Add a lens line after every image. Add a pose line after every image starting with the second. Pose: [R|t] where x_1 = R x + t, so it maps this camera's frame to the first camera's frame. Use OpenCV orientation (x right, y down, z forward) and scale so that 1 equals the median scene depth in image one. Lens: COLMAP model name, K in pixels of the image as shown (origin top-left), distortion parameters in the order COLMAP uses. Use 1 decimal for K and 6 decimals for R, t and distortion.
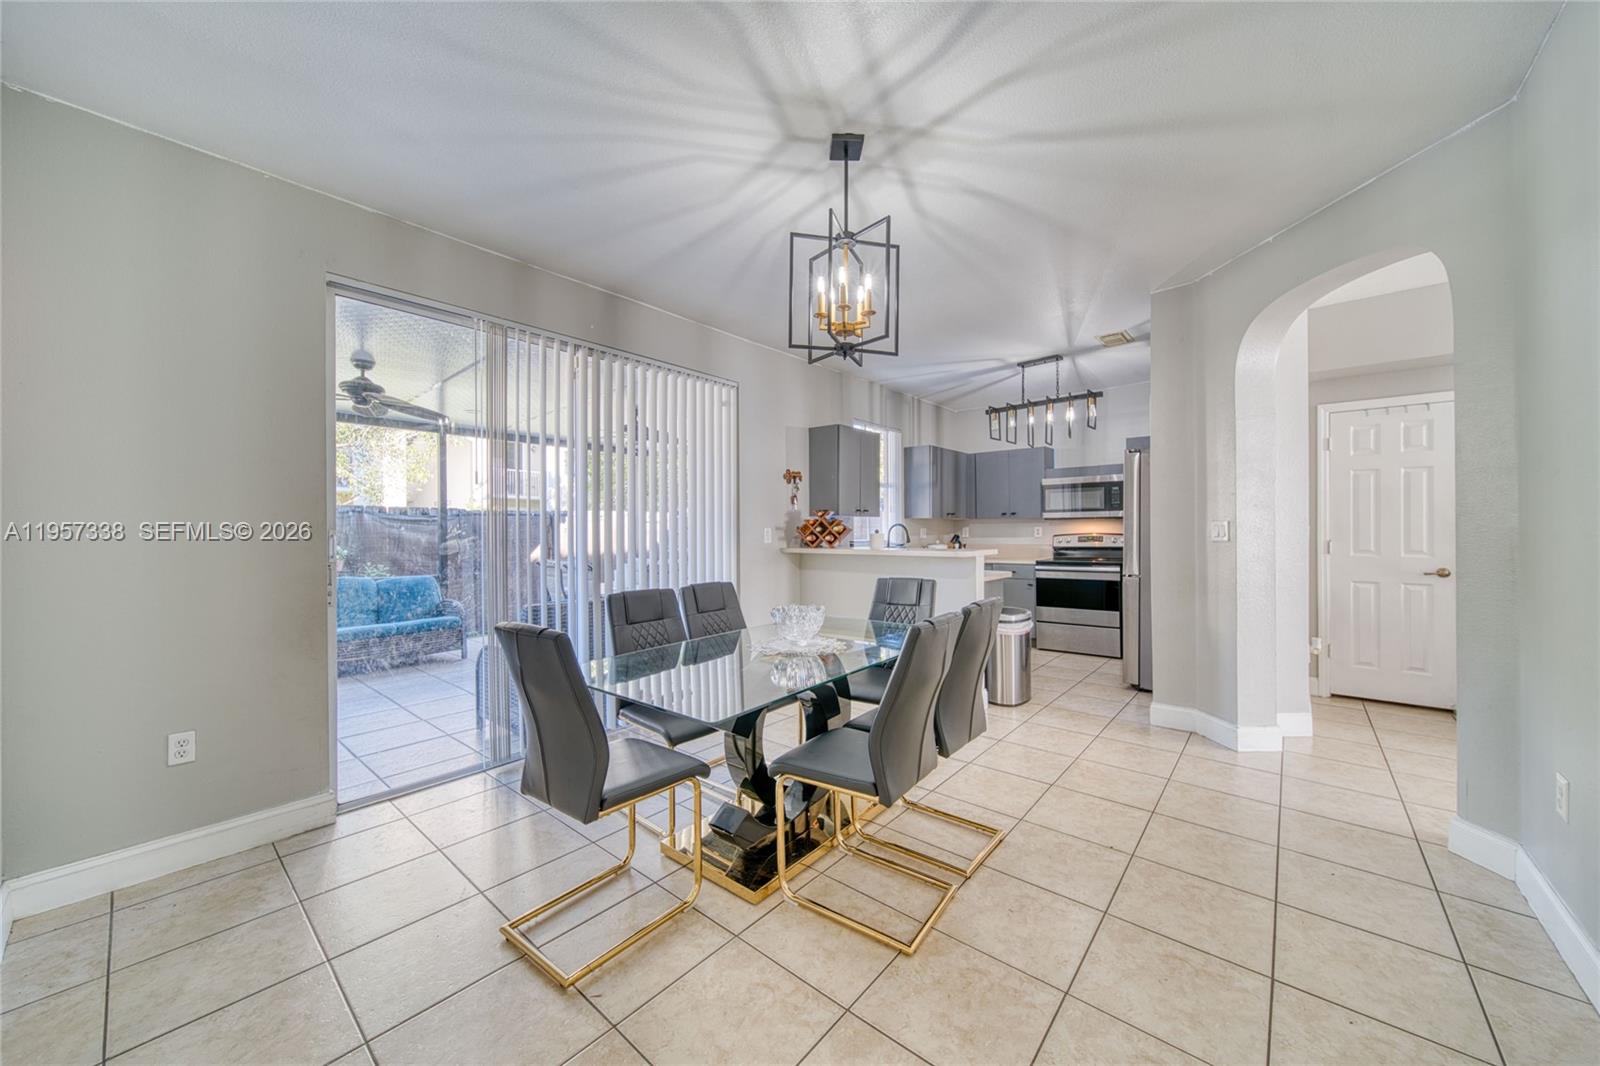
lens RADIAL K [[646.0, 0, 800.0], [0, 646.0, 533.0], [0, 0, 1]] dist [0.002018, 0.000231]
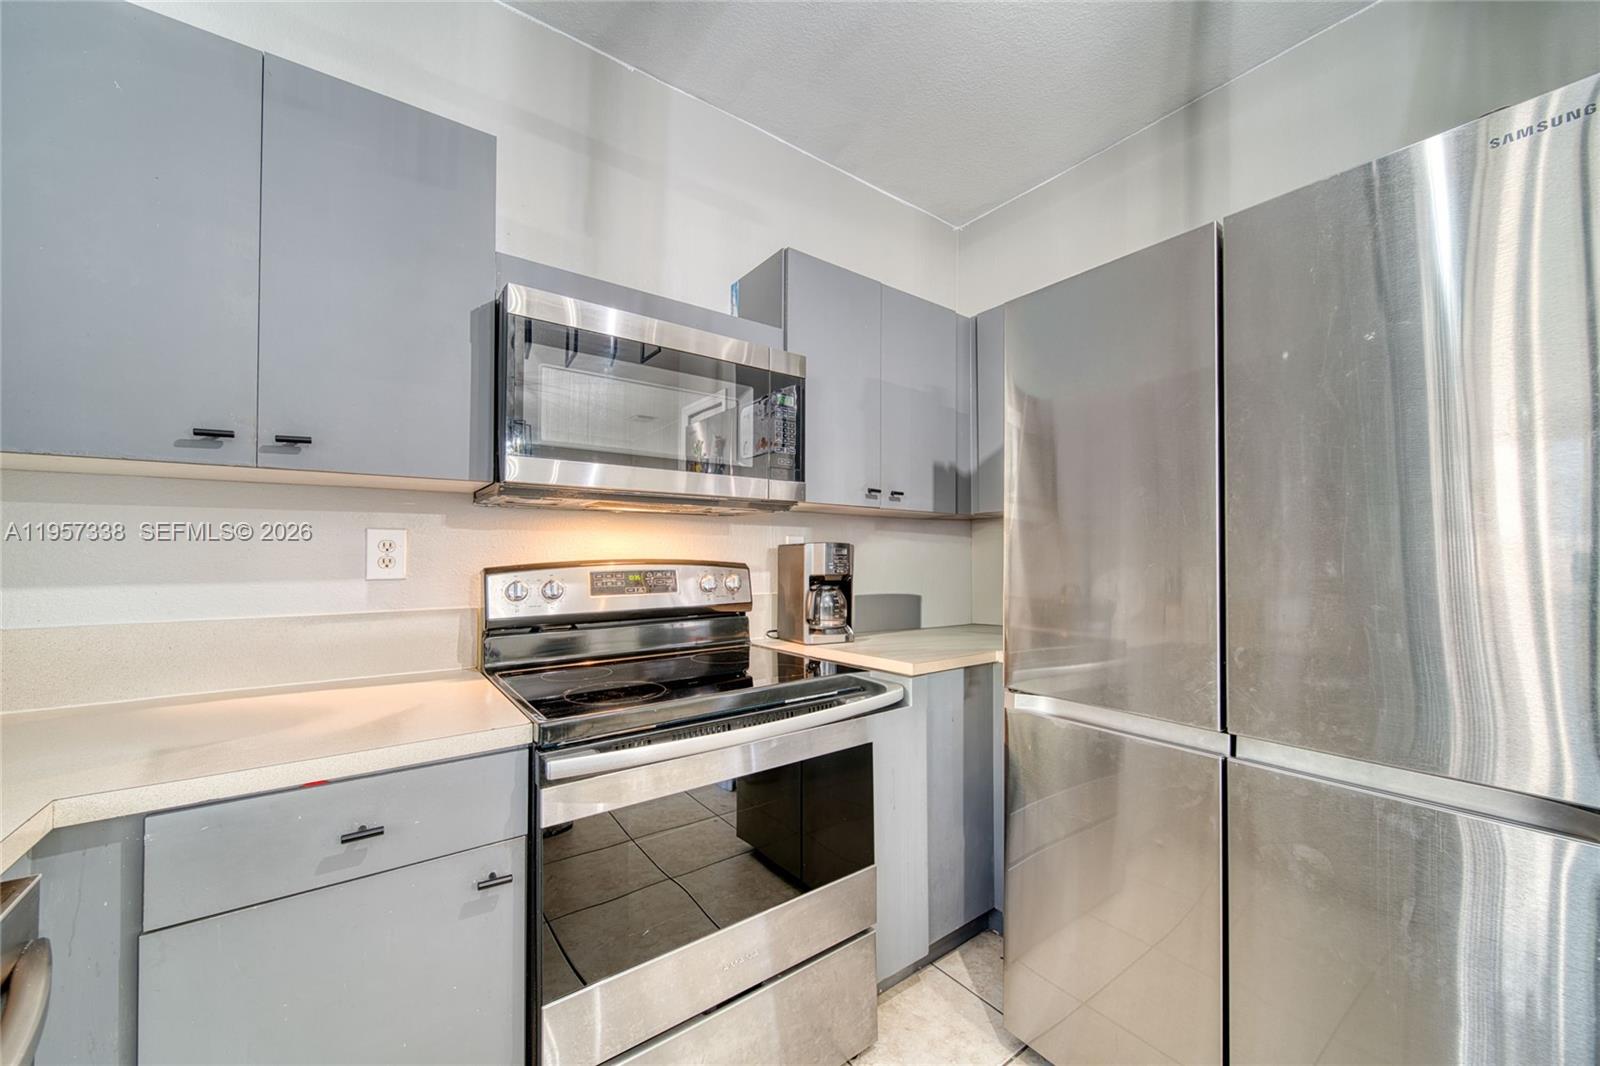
lens RADIAL K [[646.0, 0, 800.0], [0, 646.0, 533.0], [0, 0, 1]] dist [0.002018, 0.000231]
pose [[0.250764, 0.034261, 0.967442, 0.215055], [-0.007241, 0.999412, -0.033516, -0.002214], [-0.968021, 0.001399, 0.250865, 0.879599]]
